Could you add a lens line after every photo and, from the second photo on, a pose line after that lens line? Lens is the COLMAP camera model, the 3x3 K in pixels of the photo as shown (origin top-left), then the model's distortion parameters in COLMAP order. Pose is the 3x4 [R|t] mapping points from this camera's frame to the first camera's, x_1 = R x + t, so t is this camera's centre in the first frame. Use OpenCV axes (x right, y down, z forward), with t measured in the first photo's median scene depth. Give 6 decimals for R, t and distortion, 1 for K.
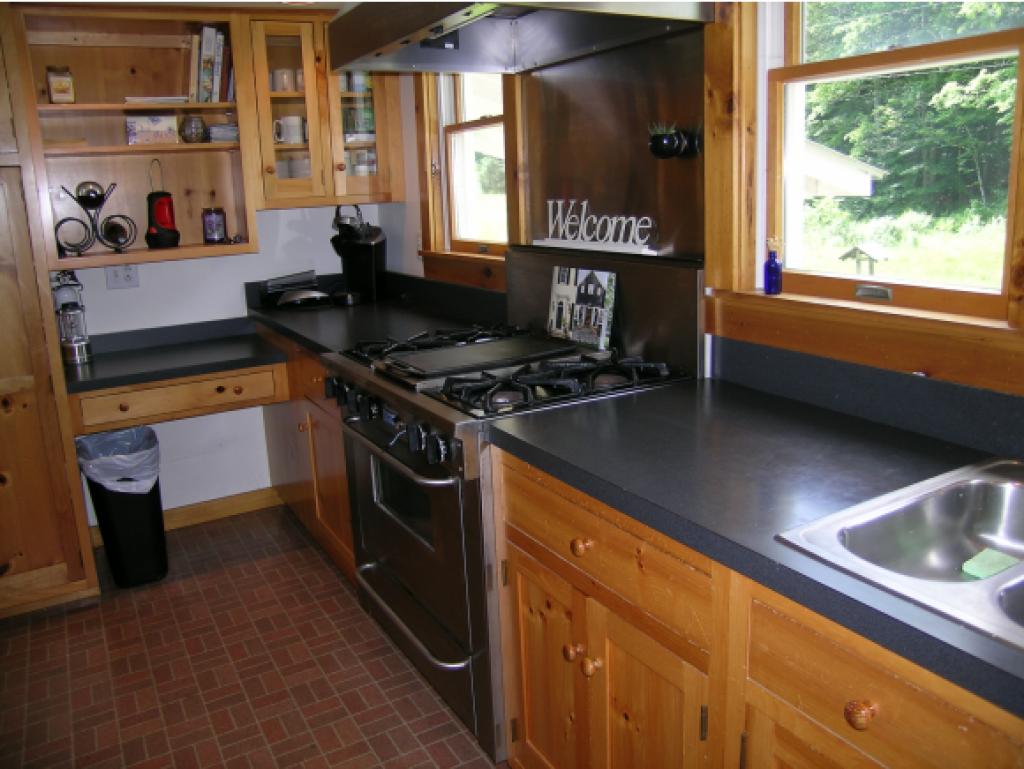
lens RADIAL K [[835.8, 0, 515.8], [0, 835.8, 362.9], [0, 0, 1]] dist [-0.147283, 0.115898]
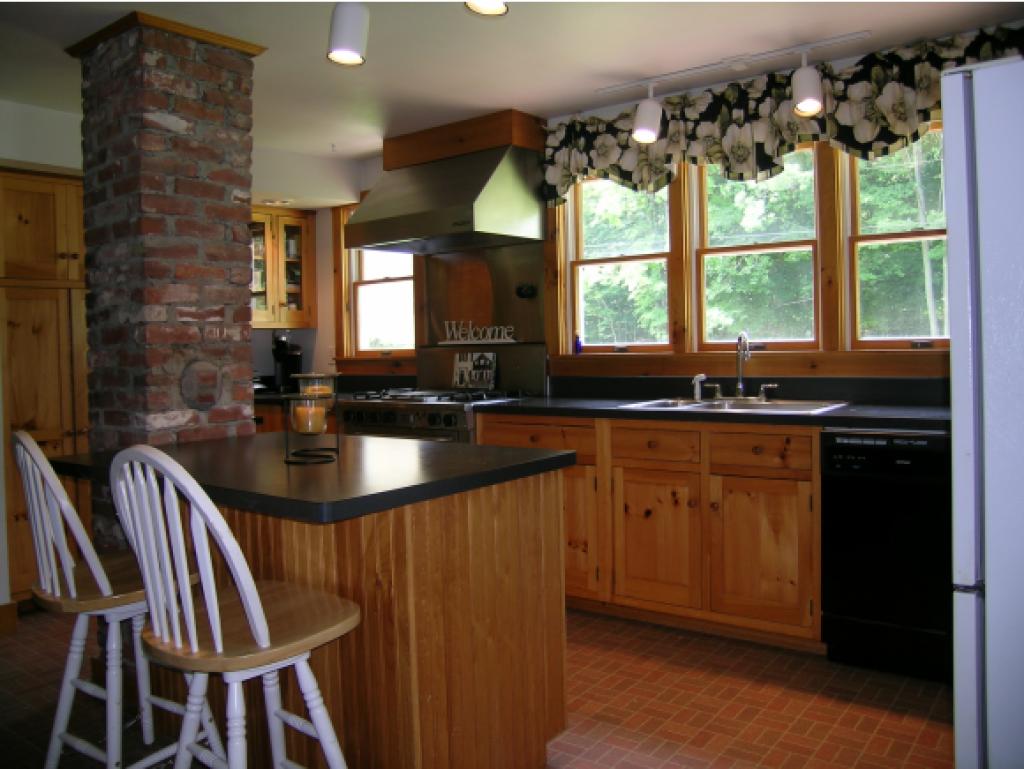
lens RADIAL K [[835.8, 0, 515.8], [0, 835.8, 362.9], [0, 0, 1]] dist [-0.147283, 0.115898]
pose [[0.921250, 0.006335, 0.388920, -0.607408], [0.071854, 0.979888, -0.186163, 0.289775], [-0.382278, 0.199448, 0.902266, -0.839772]]
